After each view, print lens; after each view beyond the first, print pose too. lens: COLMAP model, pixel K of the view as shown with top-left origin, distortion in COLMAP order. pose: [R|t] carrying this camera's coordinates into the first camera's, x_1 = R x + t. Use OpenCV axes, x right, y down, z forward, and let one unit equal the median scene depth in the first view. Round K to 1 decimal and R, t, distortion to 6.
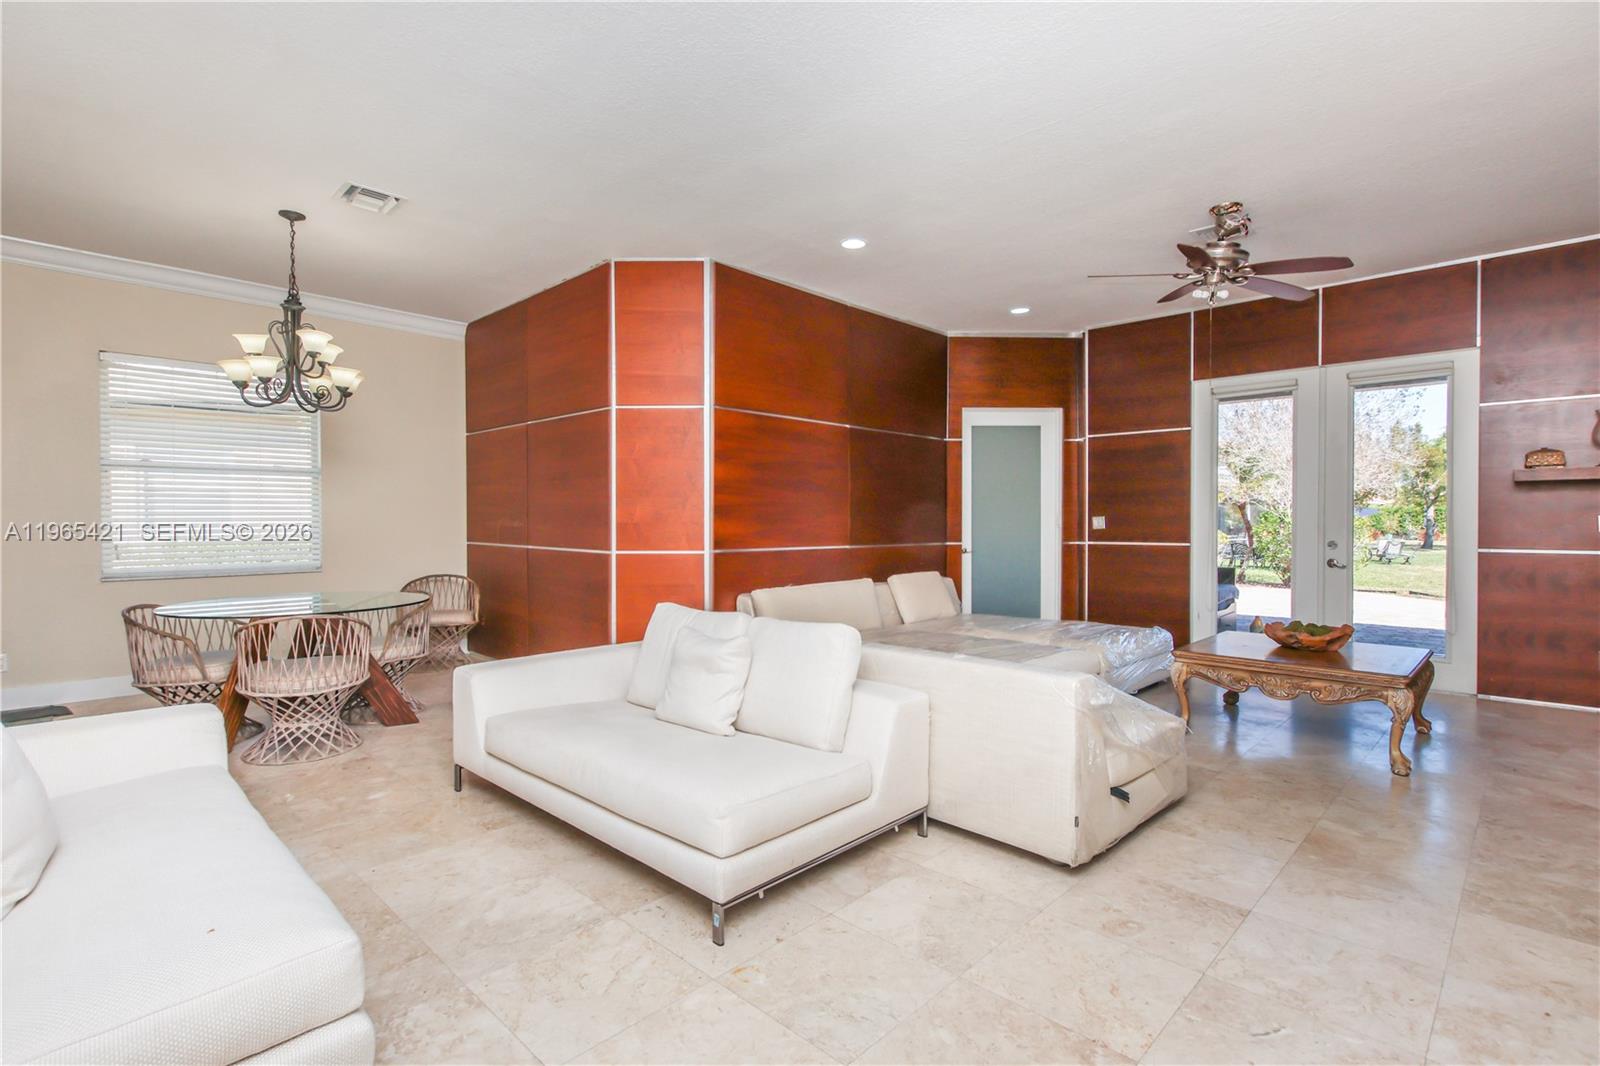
lens RADIAL K [[760.9, 0, 800.0], [0, 760.9, 533.0], [0, 0, 1]] dist [-0.000534, -0.000064]
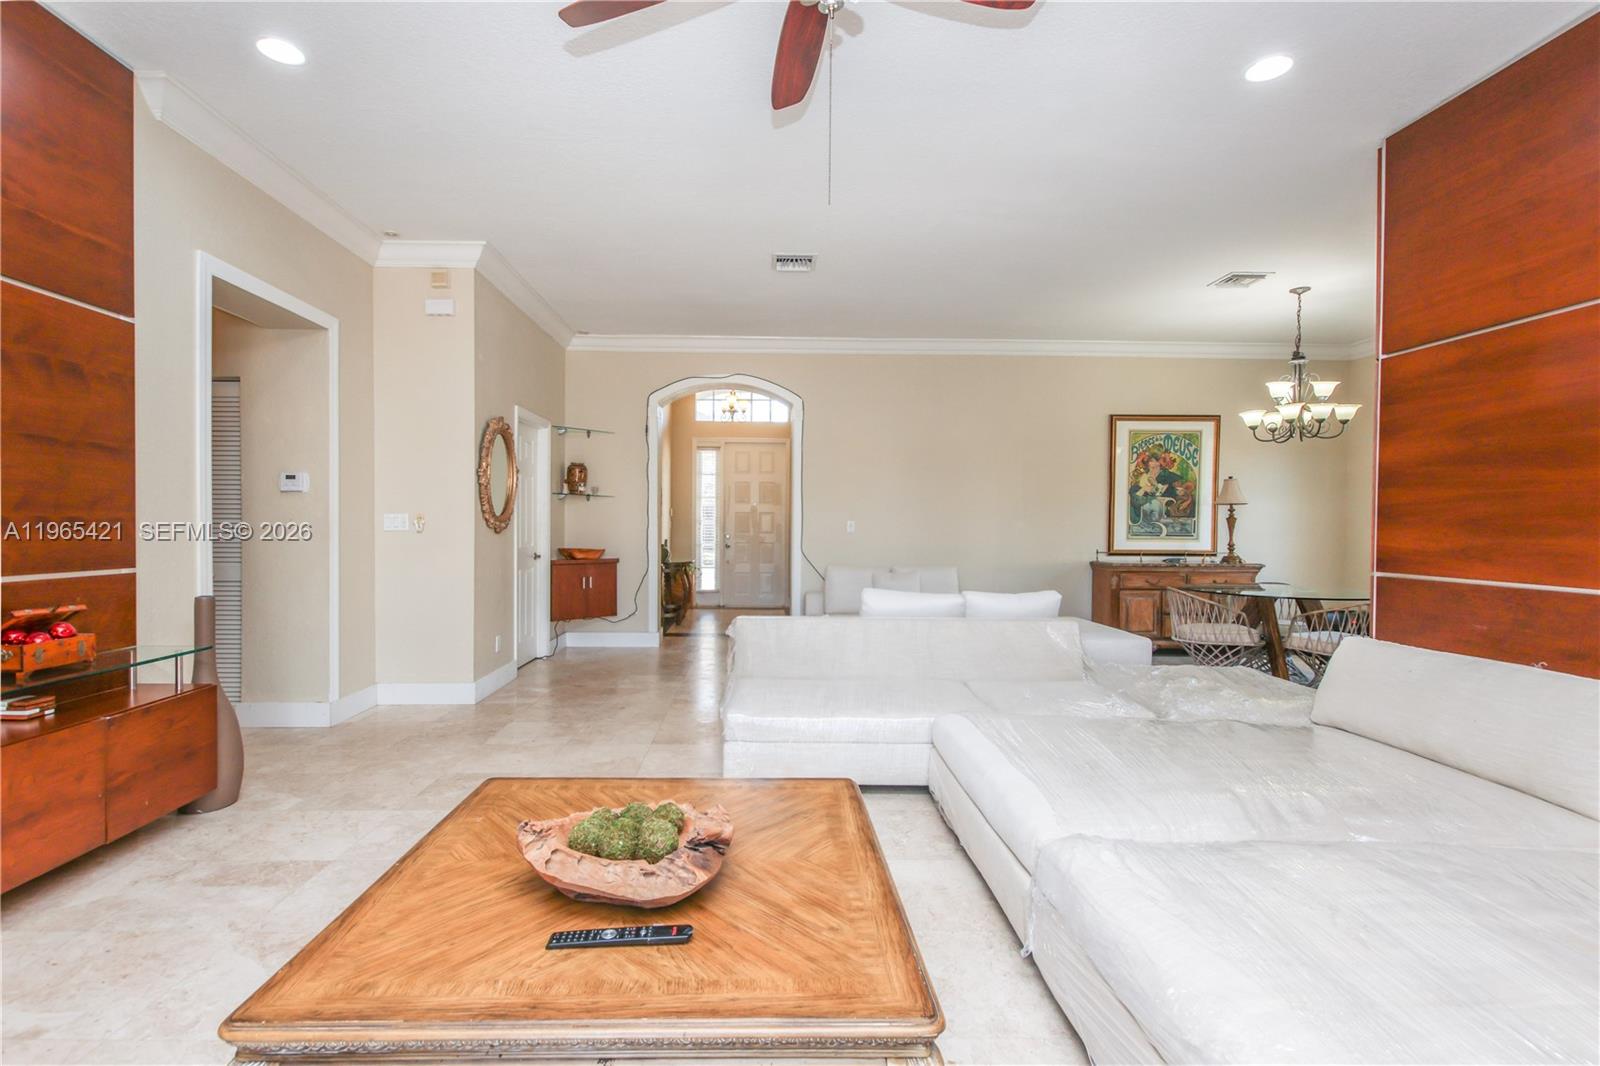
lens RADIAL K [[762.3, 0, 800.0], [0, 762.3, 533.0], [0, 0, 1]] dist [0.000105, 0.000004]
pose [[-0.687369, 0.005396, -0.726288, 0.712818], [-0.013513, 0.999704, 0.020217, -0.018824], [0.726183, 0.023711, -0.687093, 1.074140]]
